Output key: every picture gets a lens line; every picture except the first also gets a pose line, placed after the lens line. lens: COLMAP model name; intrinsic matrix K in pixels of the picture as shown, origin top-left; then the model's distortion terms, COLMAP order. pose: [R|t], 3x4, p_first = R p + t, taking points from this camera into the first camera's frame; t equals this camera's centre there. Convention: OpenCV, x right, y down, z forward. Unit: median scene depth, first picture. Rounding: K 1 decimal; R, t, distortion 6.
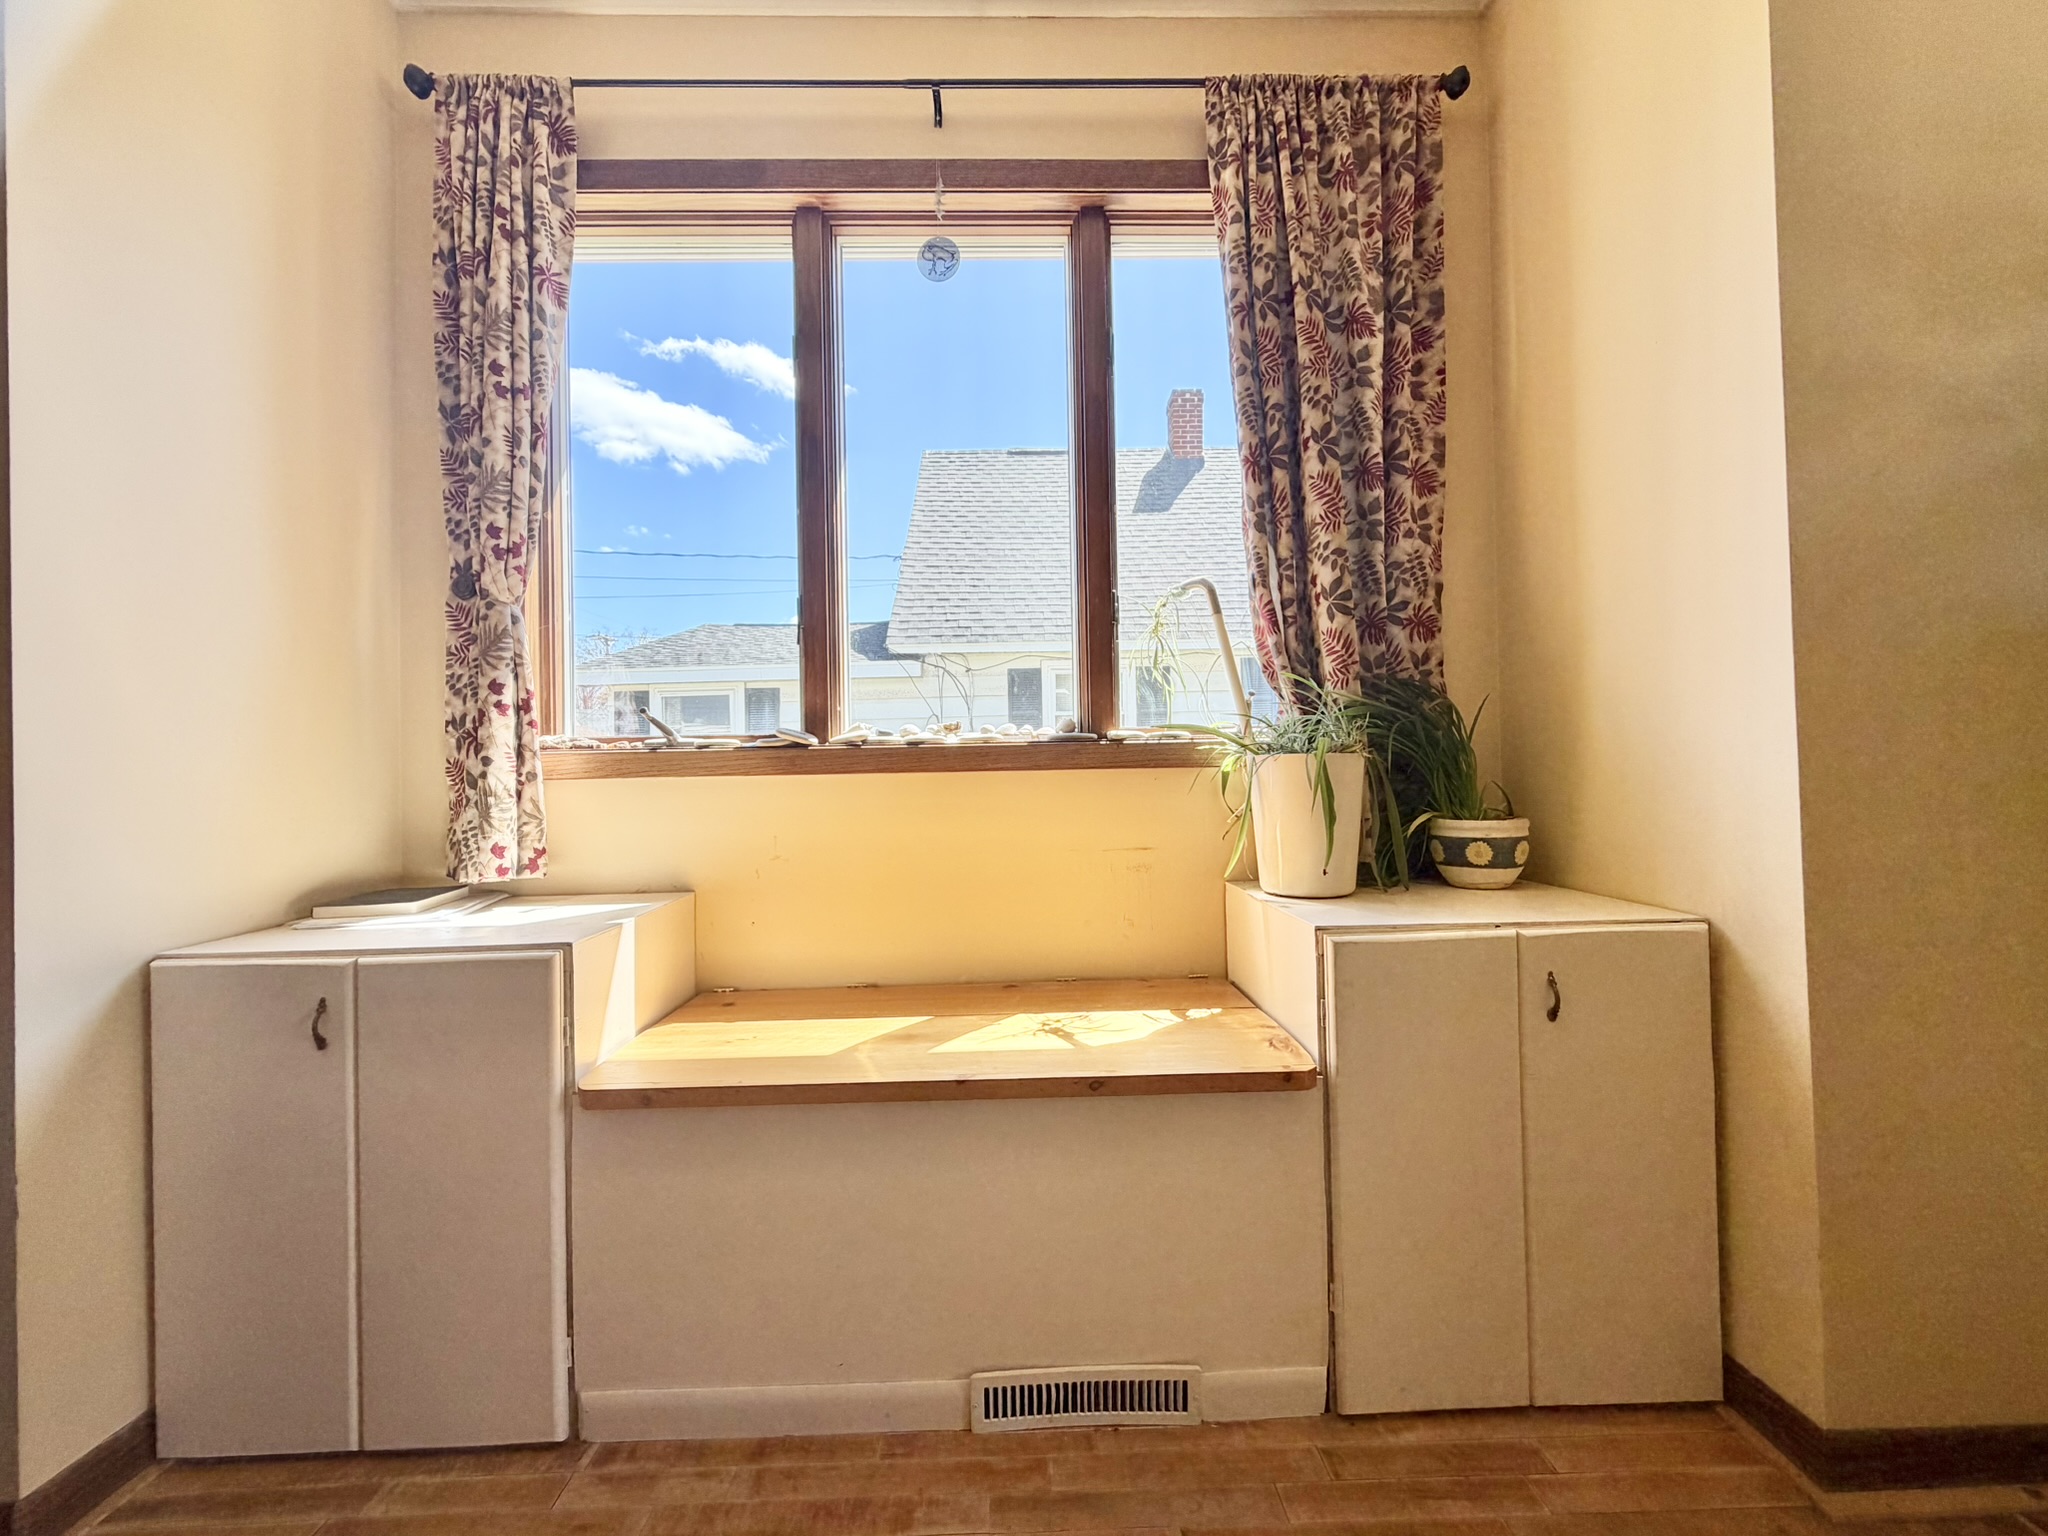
lens RADIAL K [[815.6, 0, 1026.7], [0, 815.6, 770.2], [0, 0, 1]] dist [-0.001066, 0.000126]
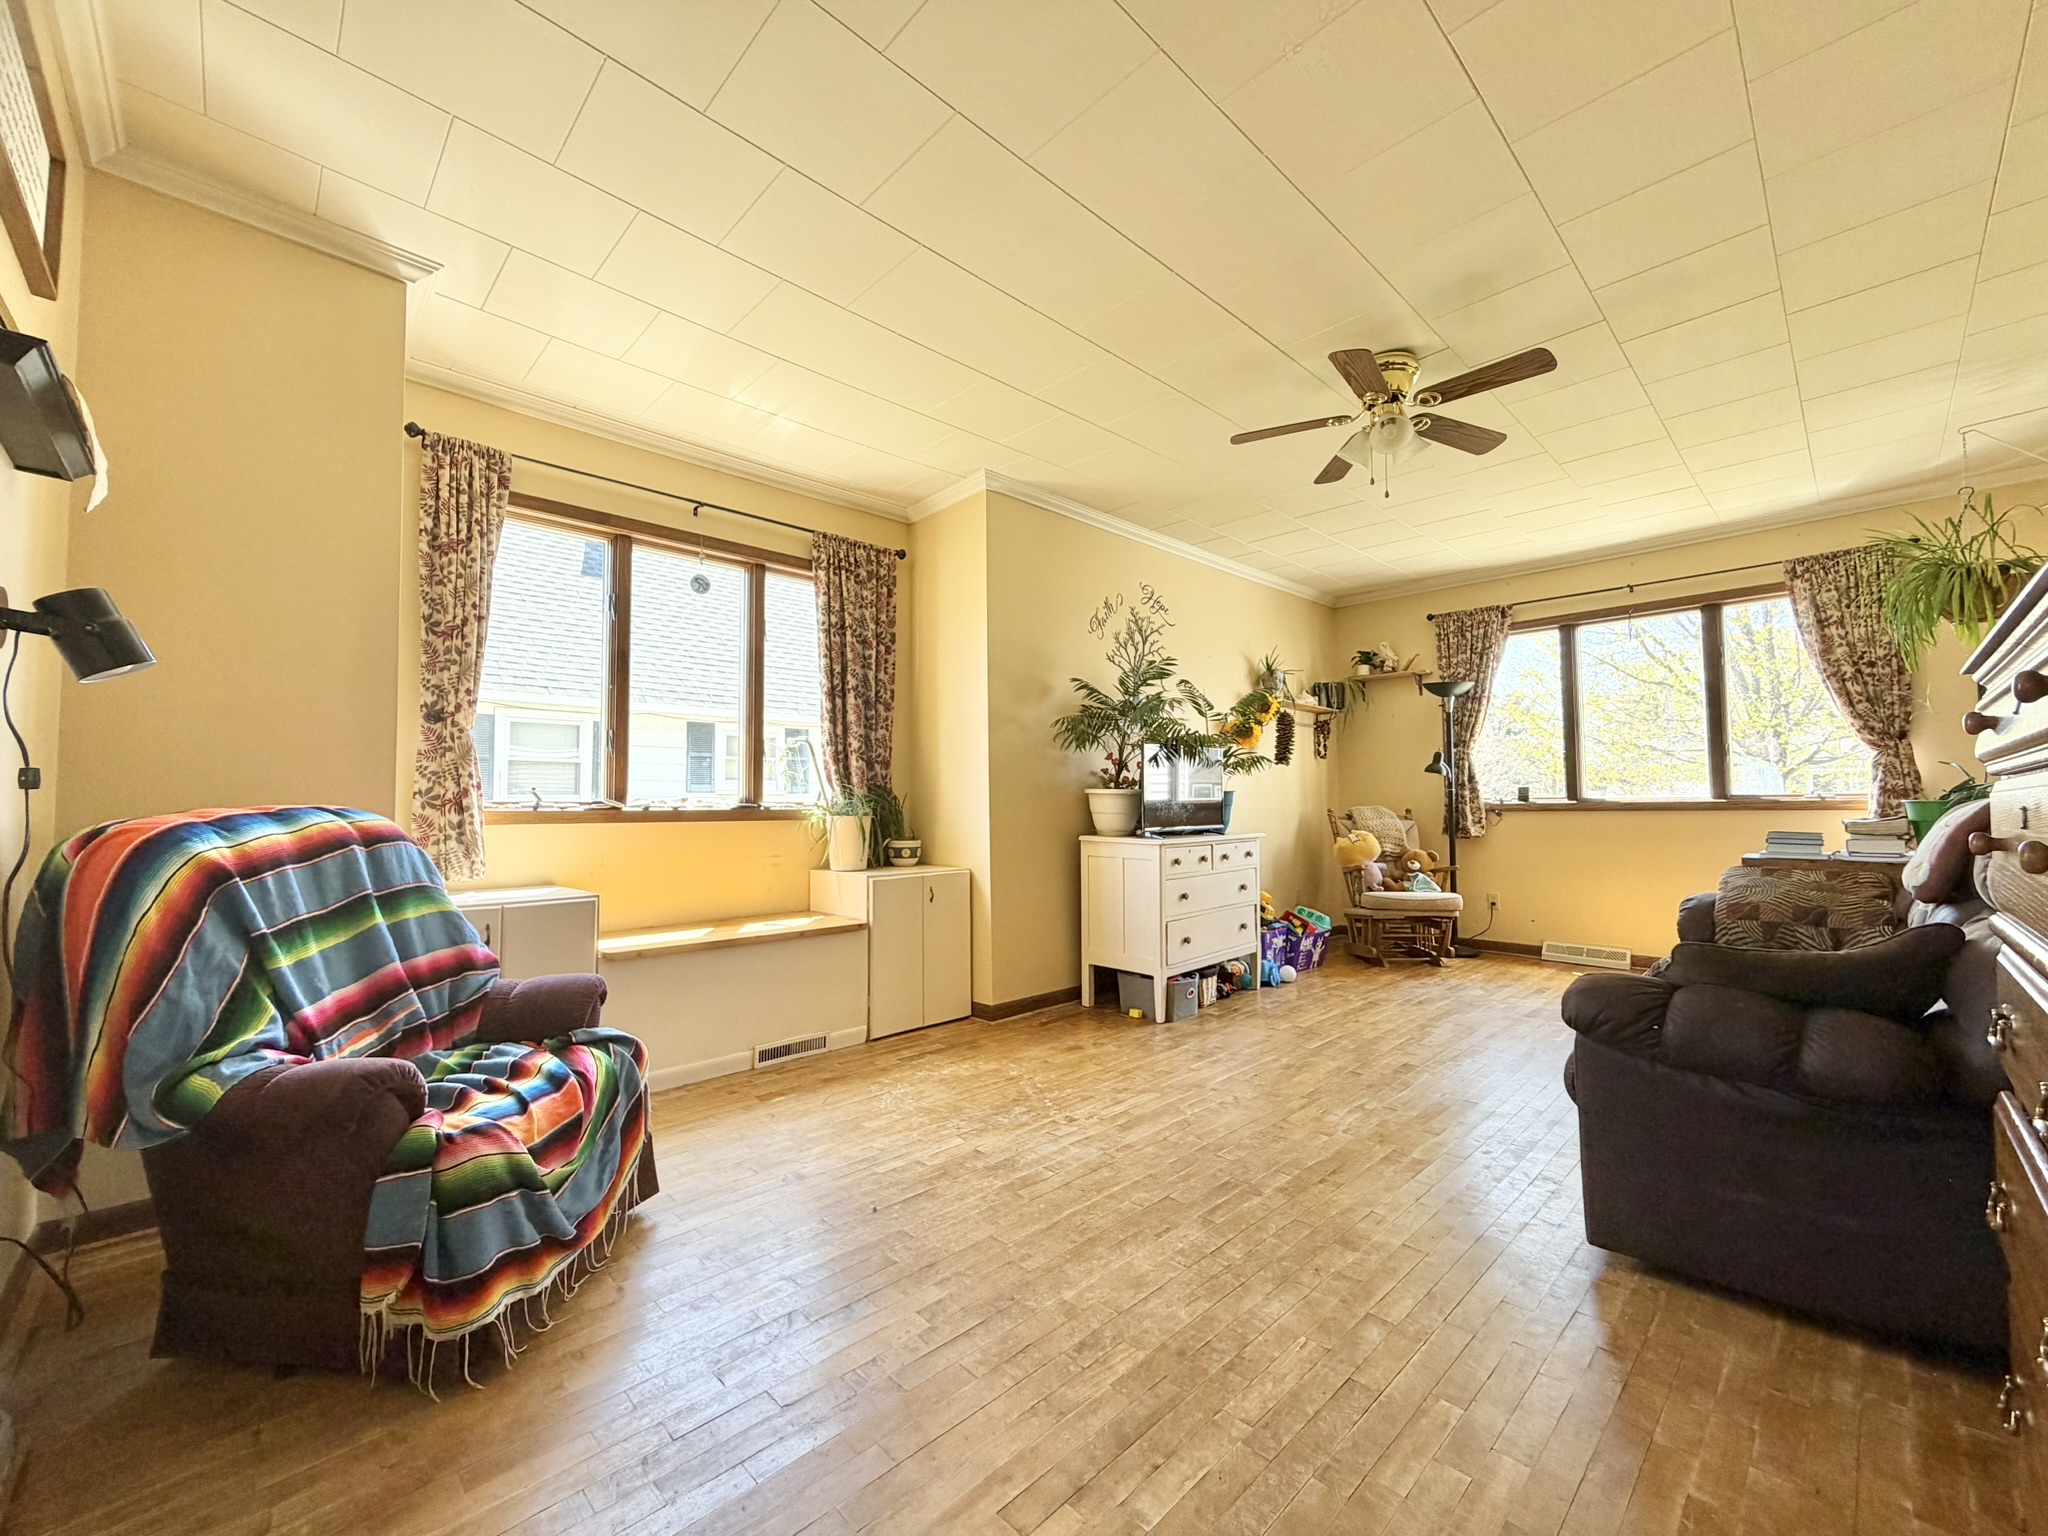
lens RADIAL K [[815.6, 0, 1019.0], [0, 815.6, 762.2], [0, 0, 1]] dist [-0.001066, 0.000126]
pose [[0.739626, 0.052611, 0.670958, -0.921533], [-0.014283, 0.997942, -0.062505, -0.032791], [-0.672866, 0.036648, 0.738856, -1.166027]]
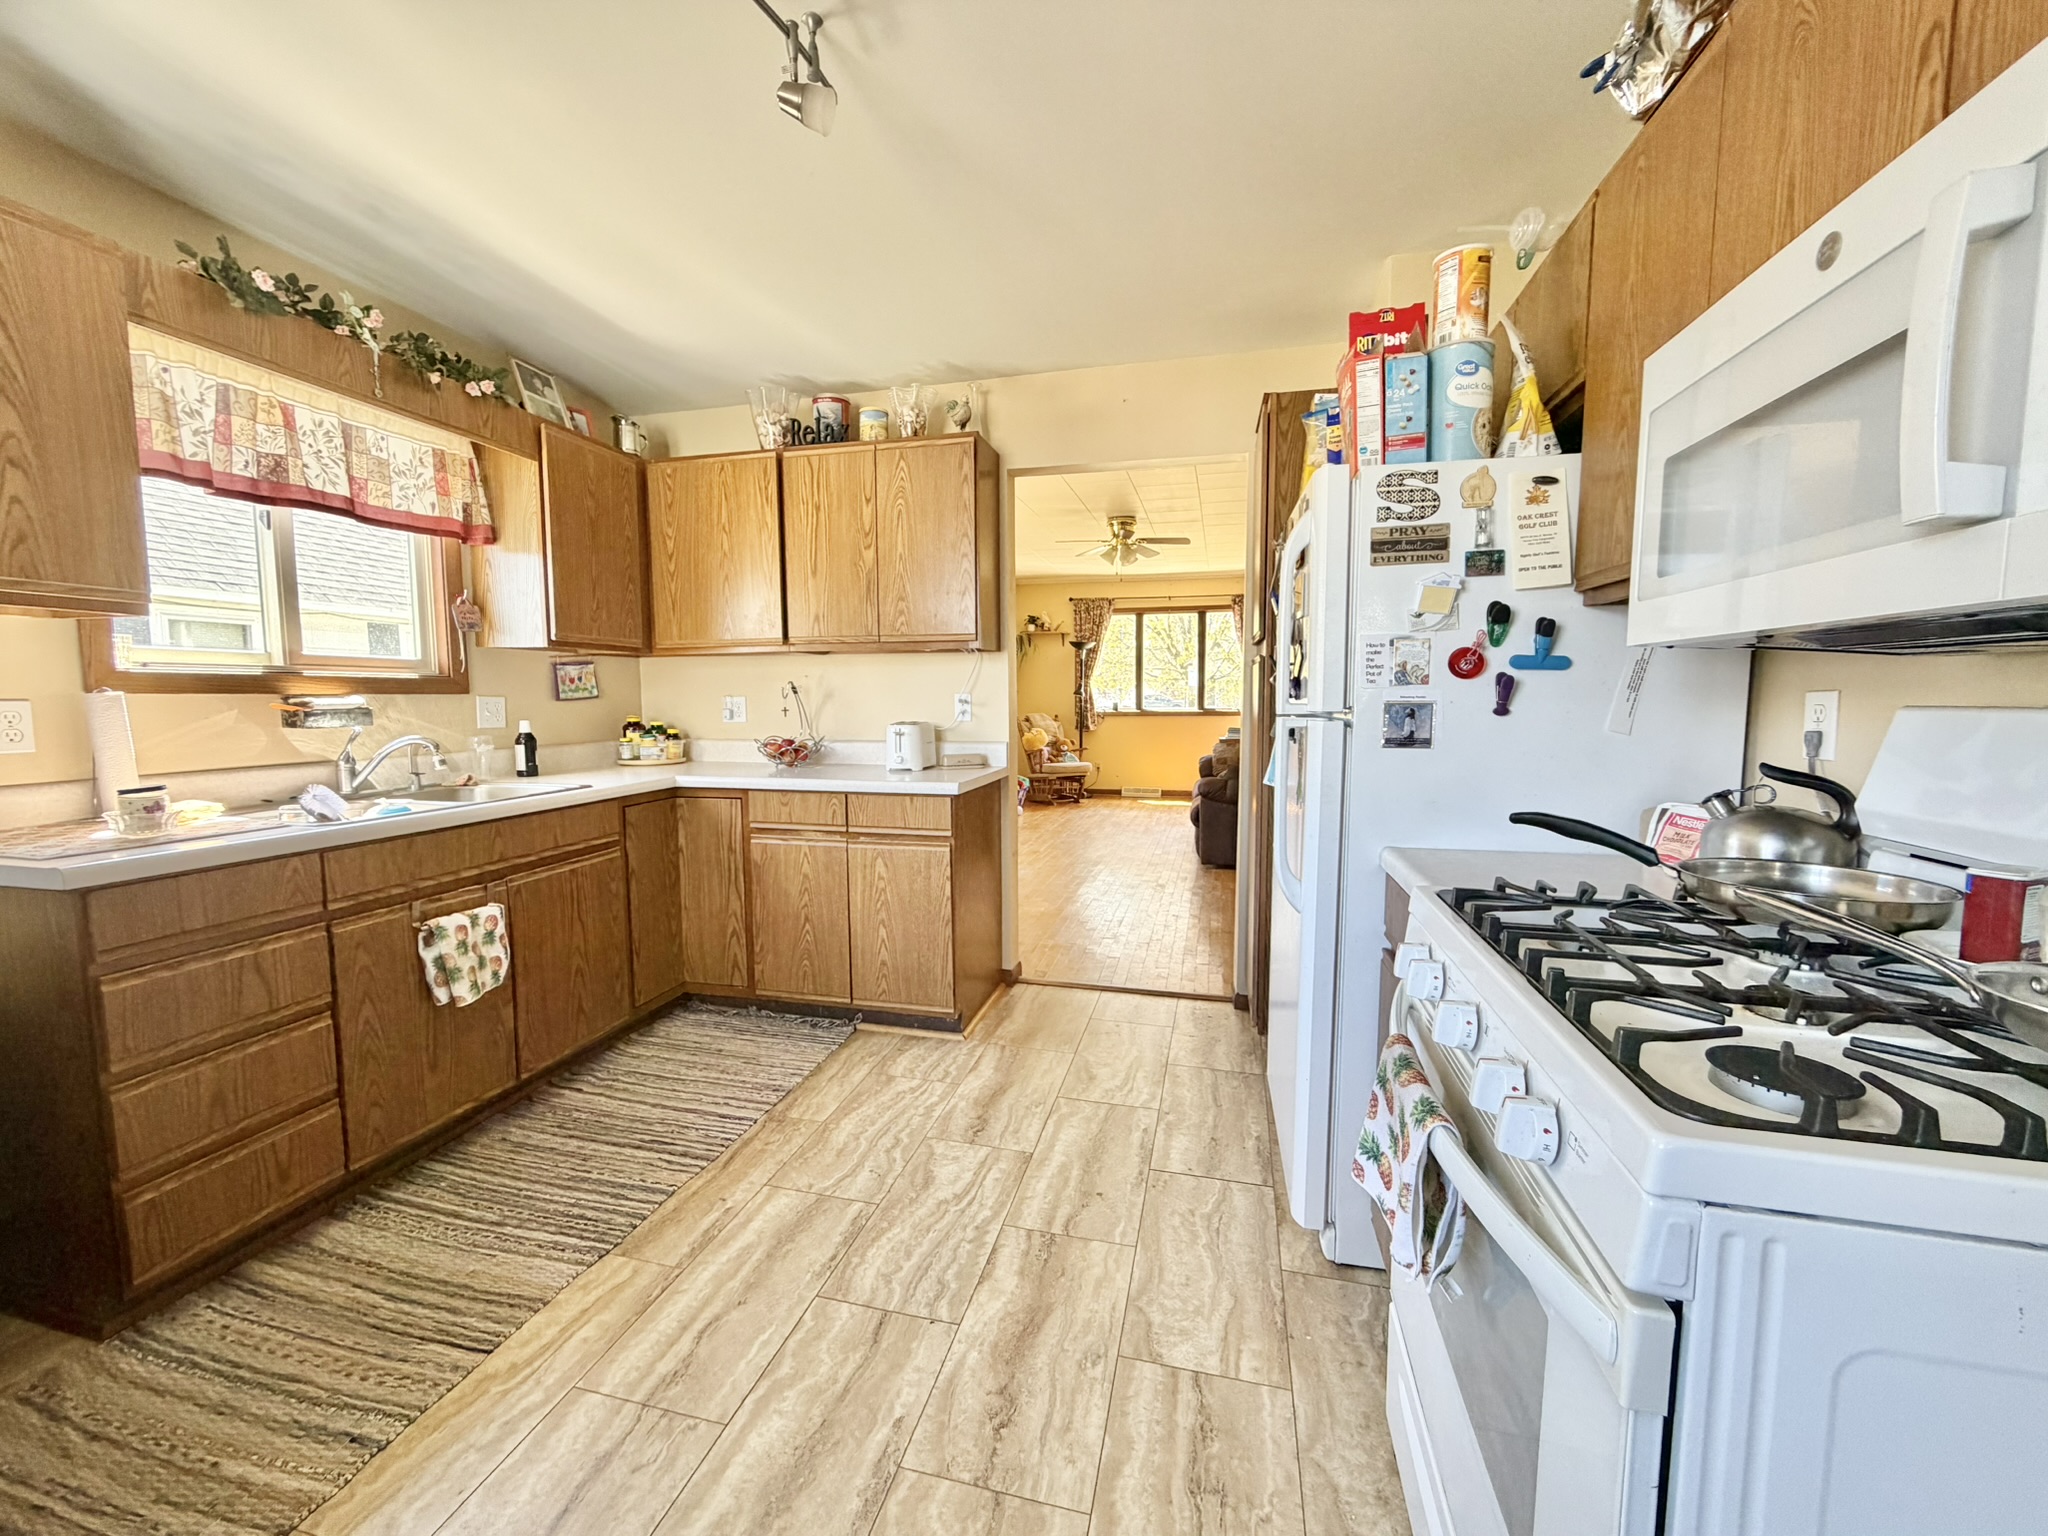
lens RADIAL K [[815.6, 0, 1019.4], [0, 815.6, 770.2], [0, 0, 1]] dist [-0.001066, 0.000126]
pose [[0.267539, -0.068133, 0.961135, -3.187352], [-0.009132, 0.997273, 0.073236, -0.109450], [-0.963504, -0.028371, 0.266187, -1.009365]]
